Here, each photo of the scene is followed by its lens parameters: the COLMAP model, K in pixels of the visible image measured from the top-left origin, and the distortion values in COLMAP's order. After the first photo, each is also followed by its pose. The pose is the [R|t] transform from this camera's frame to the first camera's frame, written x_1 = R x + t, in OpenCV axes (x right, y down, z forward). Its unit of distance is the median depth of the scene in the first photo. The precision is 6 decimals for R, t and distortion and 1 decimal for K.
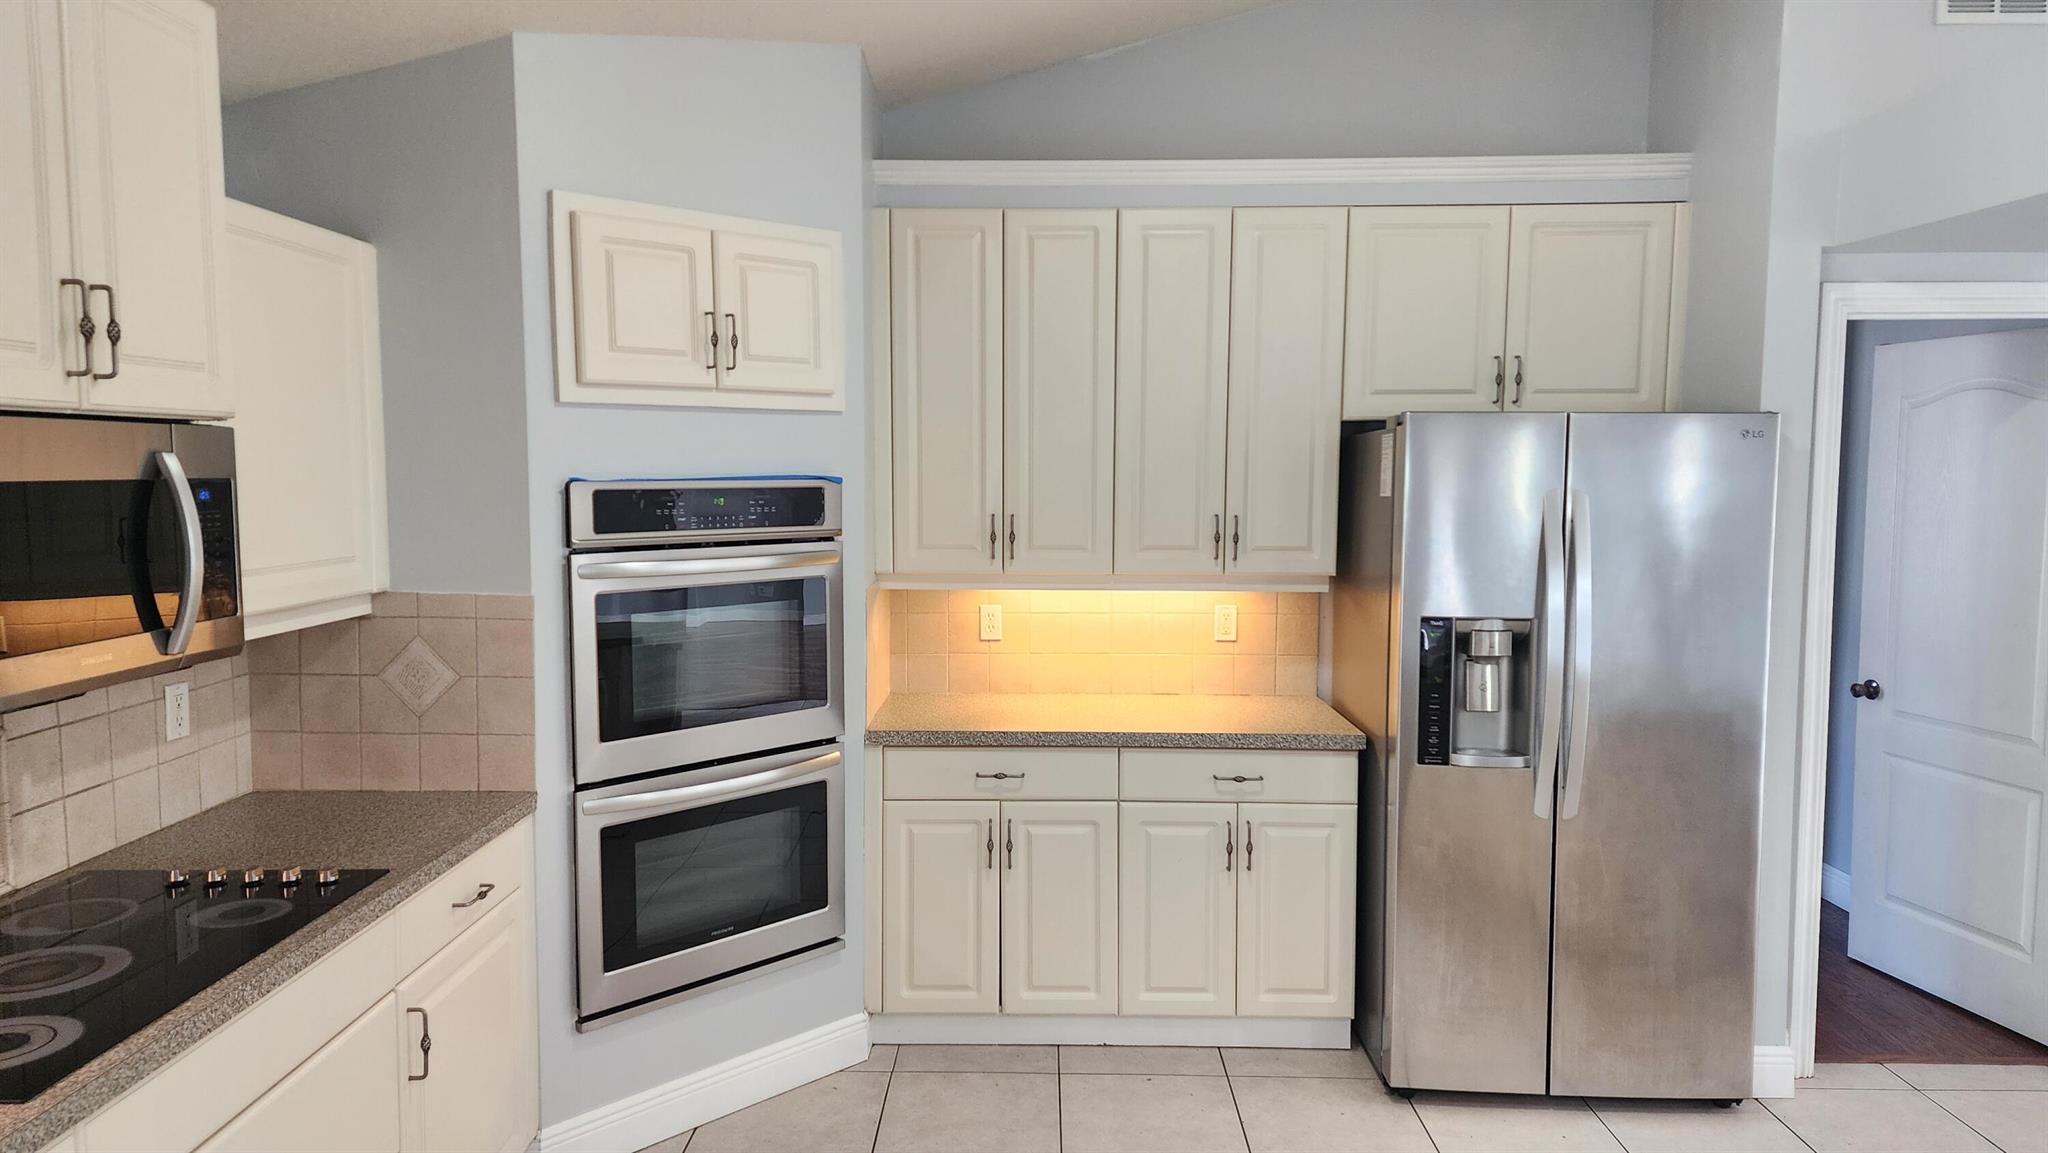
lens RADIAL K [[1355.0, 0, 1006.2], [0, 1355.0, 571.8], [0, 0, 1]] dist [0.082145, -0.059711]
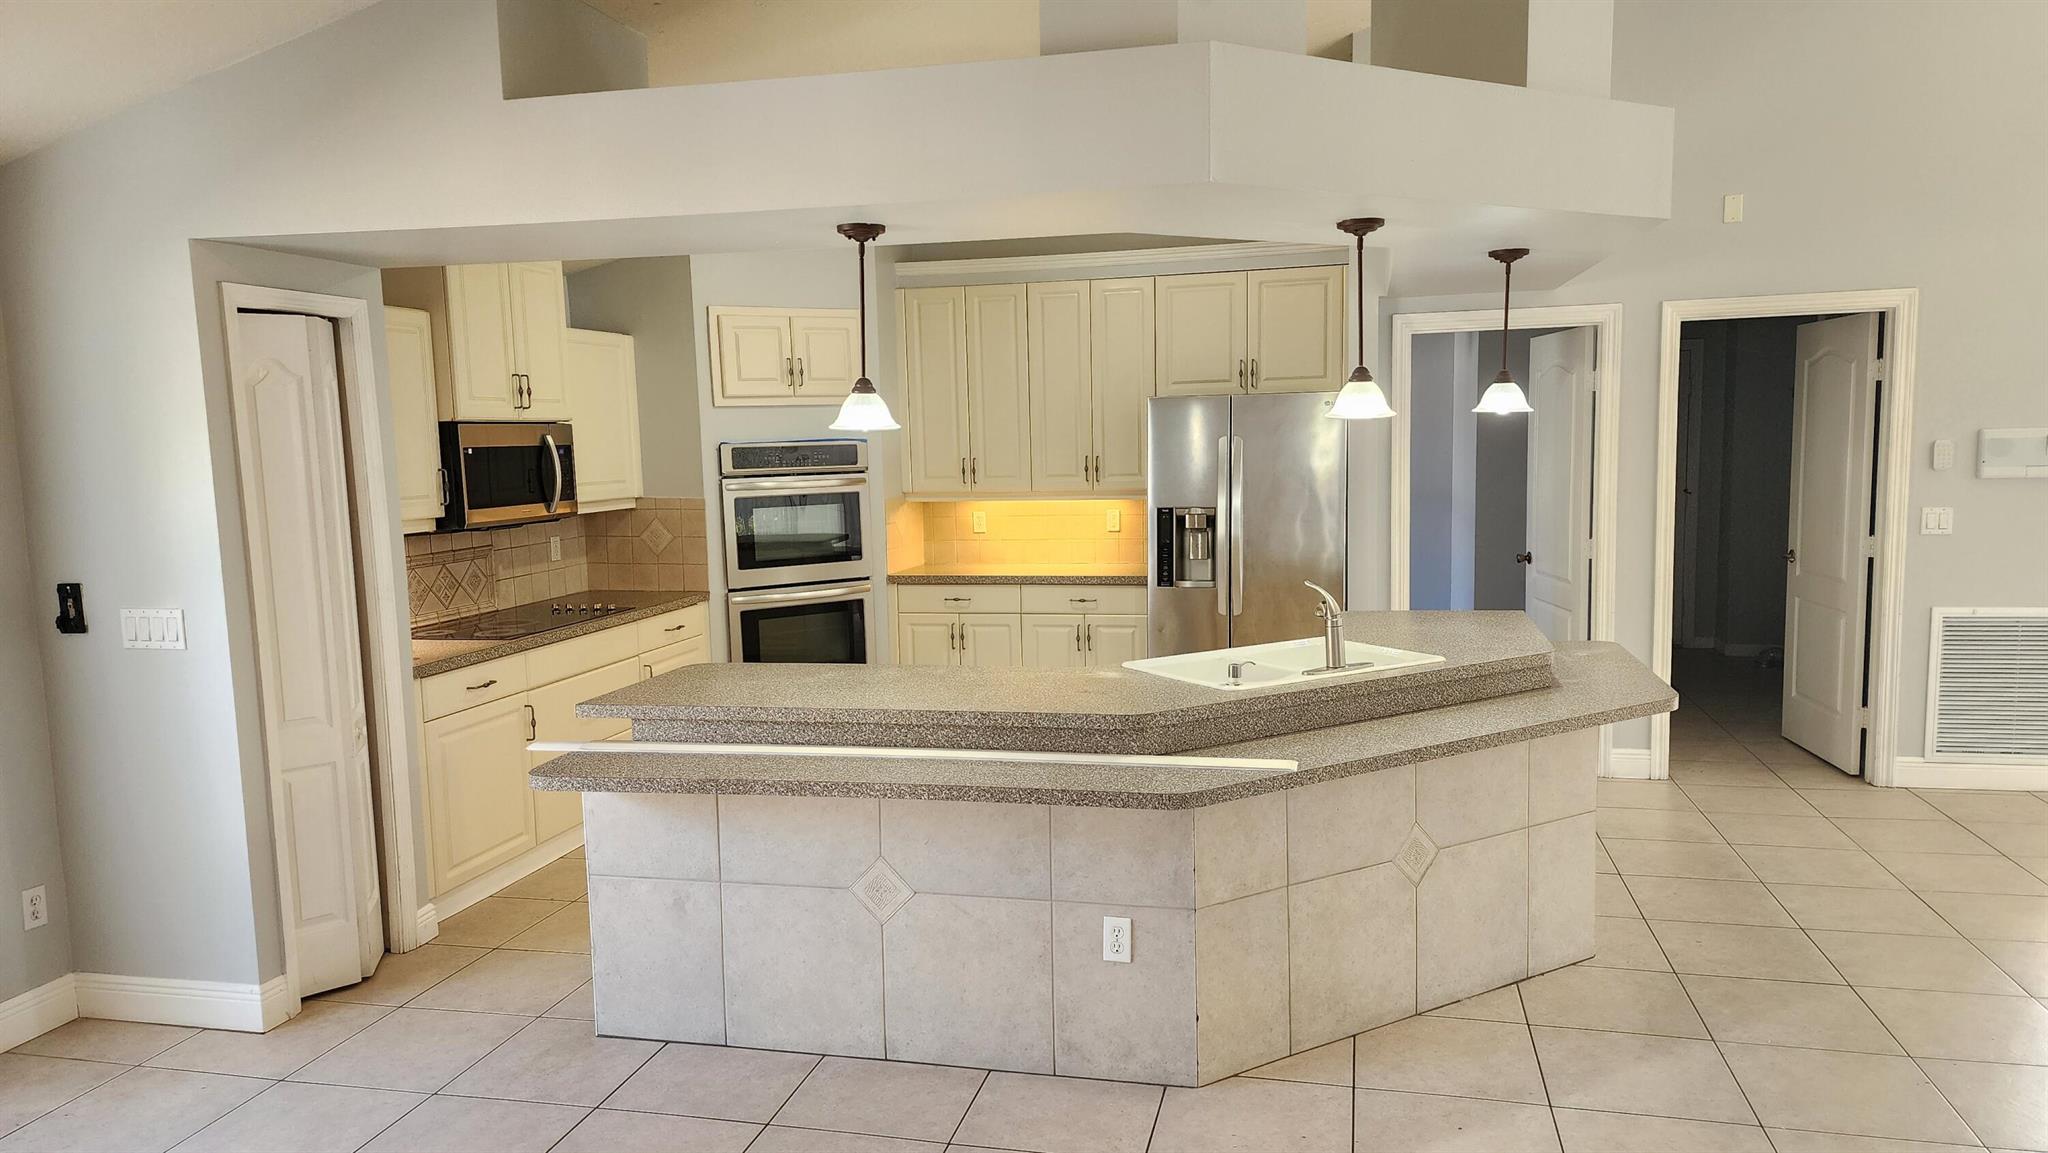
lens RADIAL K [[1394.0, 0, 1024.0], [0, 1394.0, 576.5], [0, 0, 1]] dist [0.131841, -0.100414]
pose [[0.974346, -0.002240, -0.225046, 0.589344], [0.008853, 0.999558, 0.028382, 0.076332], [0.224883, -0.029646, 0.973935, -0.952293]]
